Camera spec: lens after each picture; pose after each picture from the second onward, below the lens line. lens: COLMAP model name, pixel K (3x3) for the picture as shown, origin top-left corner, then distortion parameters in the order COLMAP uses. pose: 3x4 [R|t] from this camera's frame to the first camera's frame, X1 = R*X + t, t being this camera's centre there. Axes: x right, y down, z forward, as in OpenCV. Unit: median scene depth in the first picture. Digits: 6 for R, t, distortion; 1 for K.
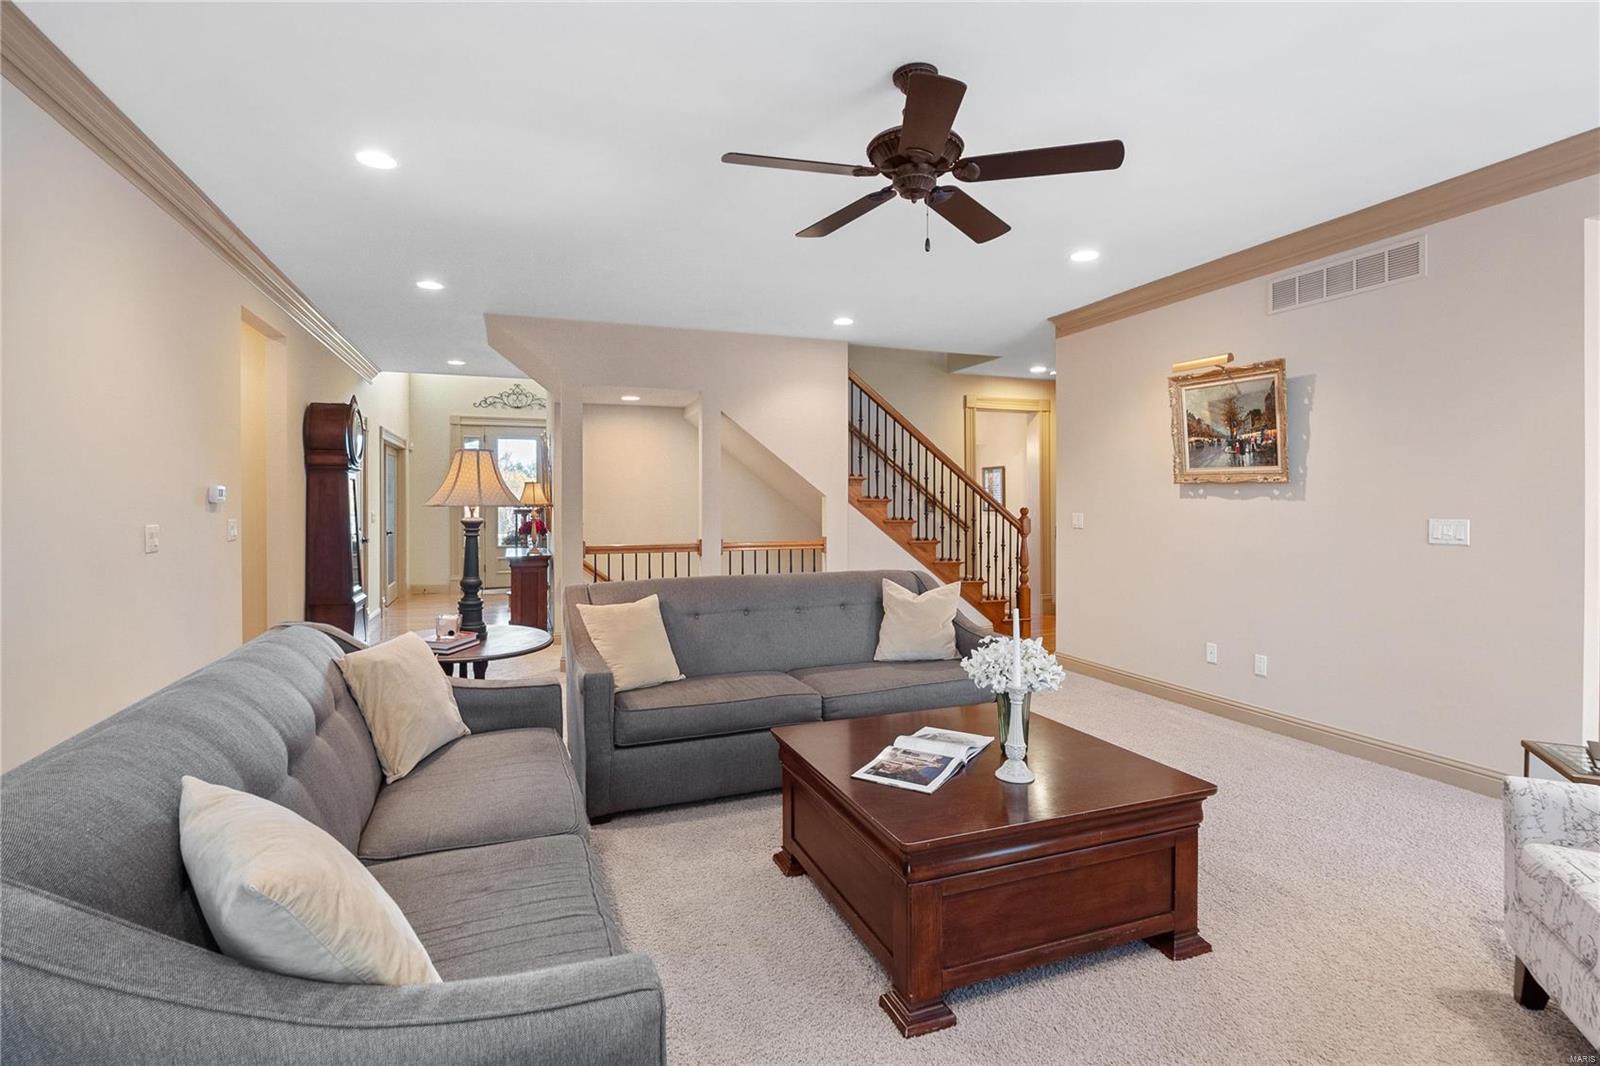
lens RADIAL K [[759.4, 0, 784.8], [0, 759.4, 507.1], [0, 0, 1]] dist [-0.005114, -0.000740]
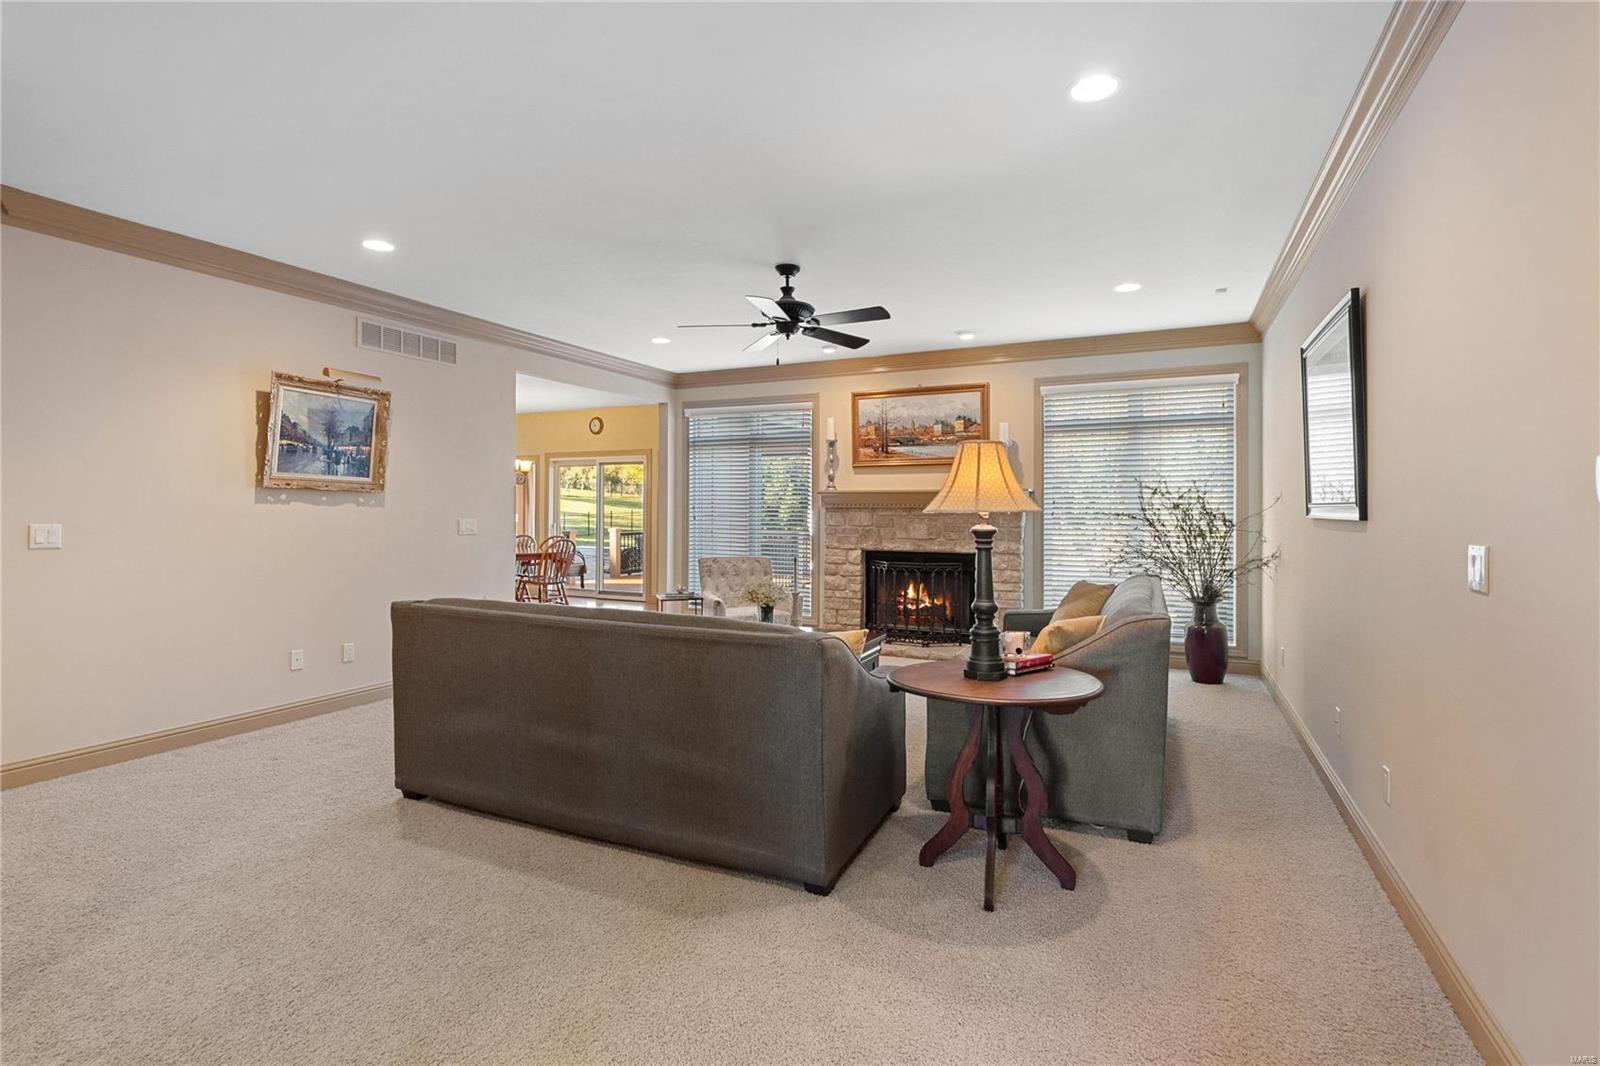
lens RADIAL K [[759.4, 0, 799.7], [0, 759.4, 519.1], [0, 0, 1]] dist [-0.005114, -0.000740]
pose [[-0.709284, -0.017215, 0.704712, -0.632600], [-0.004293, 0.999789, 0.020103, -0.015356], [-0.704910, 0.011233, -0.709208, 1.289993]]
